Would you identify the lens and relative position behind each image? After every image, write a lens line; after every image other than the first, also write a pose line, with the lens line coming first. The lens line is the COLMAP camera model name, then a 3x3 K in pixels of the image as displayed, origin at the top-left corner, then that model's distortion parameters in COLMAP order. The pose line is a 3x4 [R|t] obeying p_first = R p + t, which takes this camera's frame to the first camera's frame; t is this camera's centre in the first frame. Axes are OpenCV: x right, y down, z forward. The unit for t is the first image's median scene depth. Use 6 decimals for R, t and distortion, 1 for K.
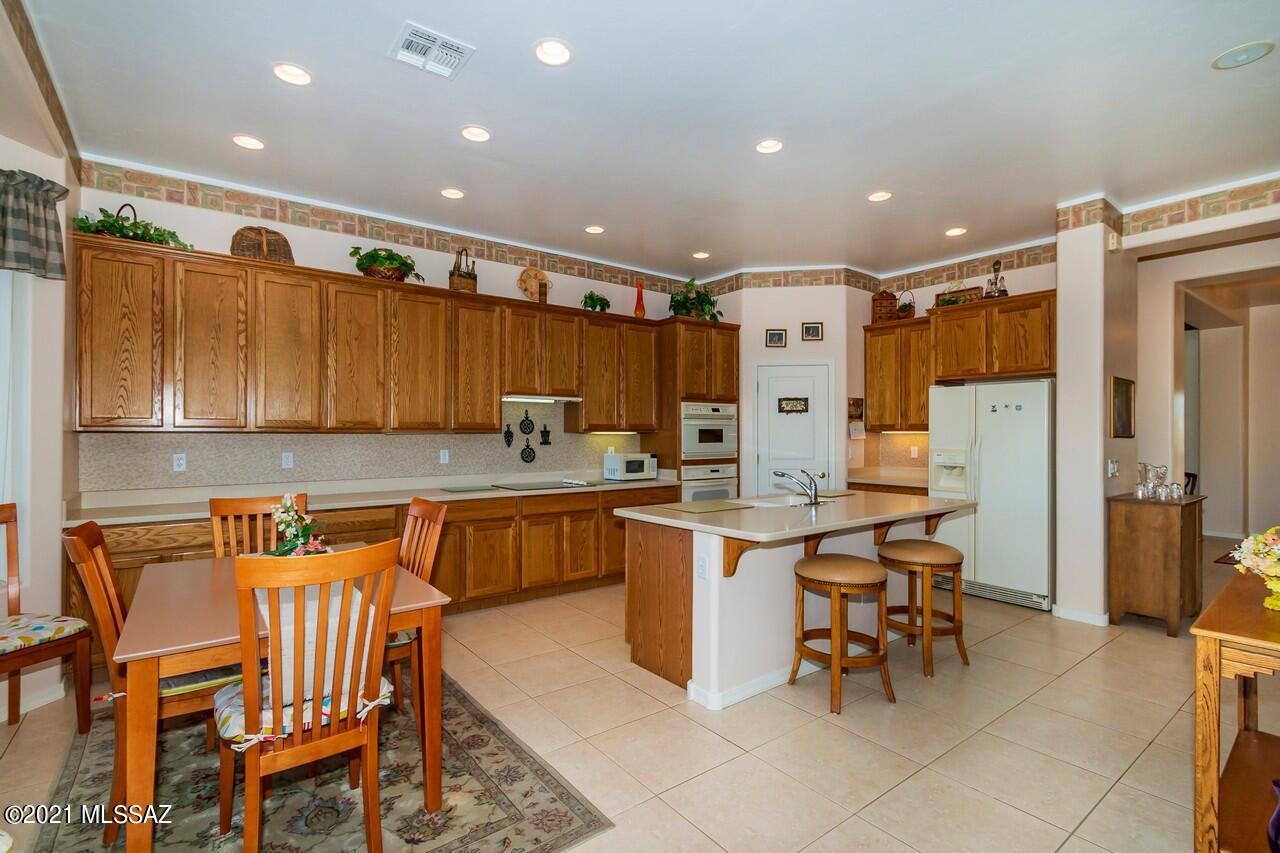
lens RADIAL K [[591.0, 0, 638.4], [0, 591.0, 429.4], [0, 0, 1]] dist [-0.001090, -0.000151]
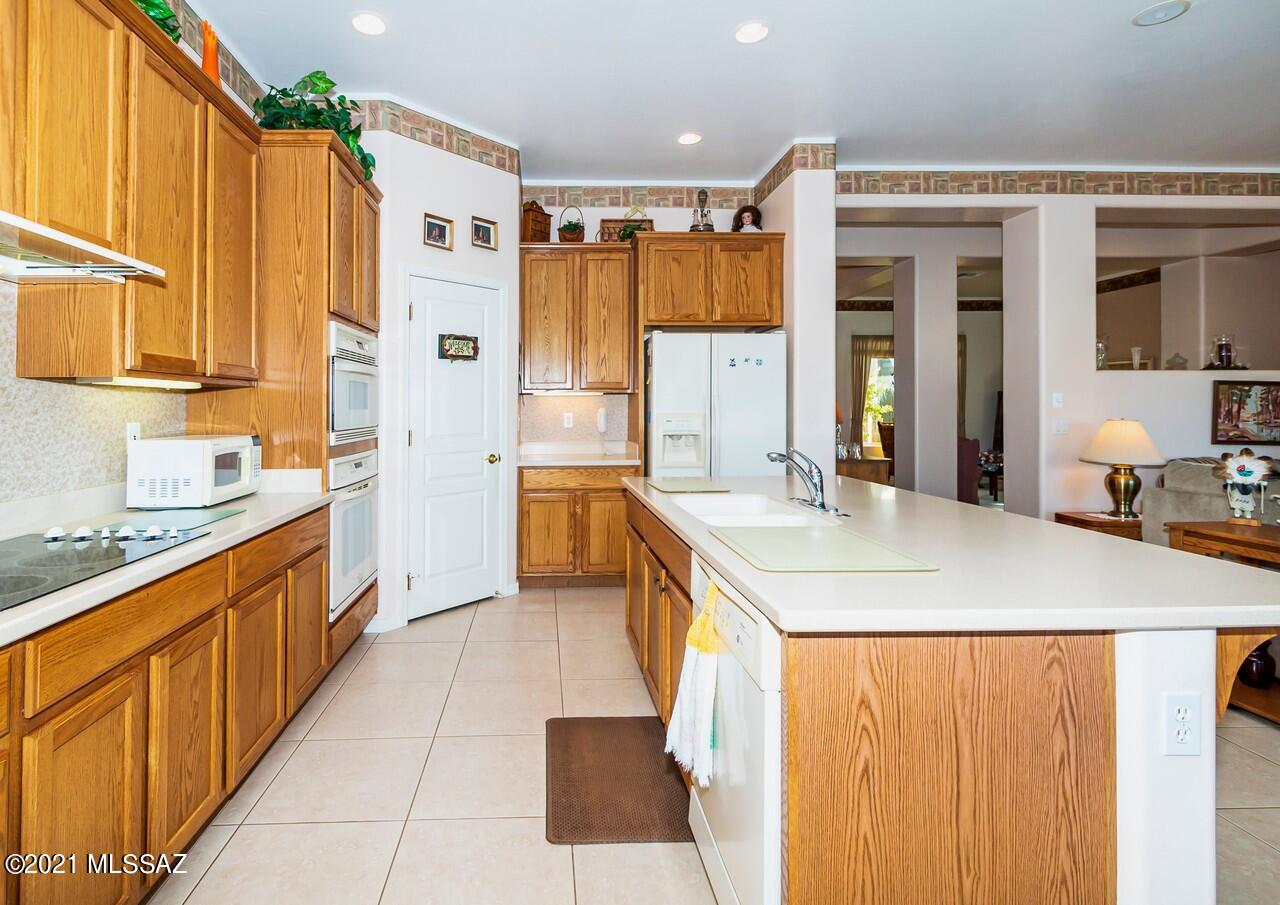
lens RADIAL K [[640.2, 0, 560.2], [0, 640.2, 397.5], [0, 0, 1]] dist [-0.002141, -0.000310]
pose [[0.592970, 0.007863, 0.805186, -0.223285], [0.001269, 0.999942, -0.010699, 0.019458], [-0.805223, 0.007366, 0.592926, 0.558099]]
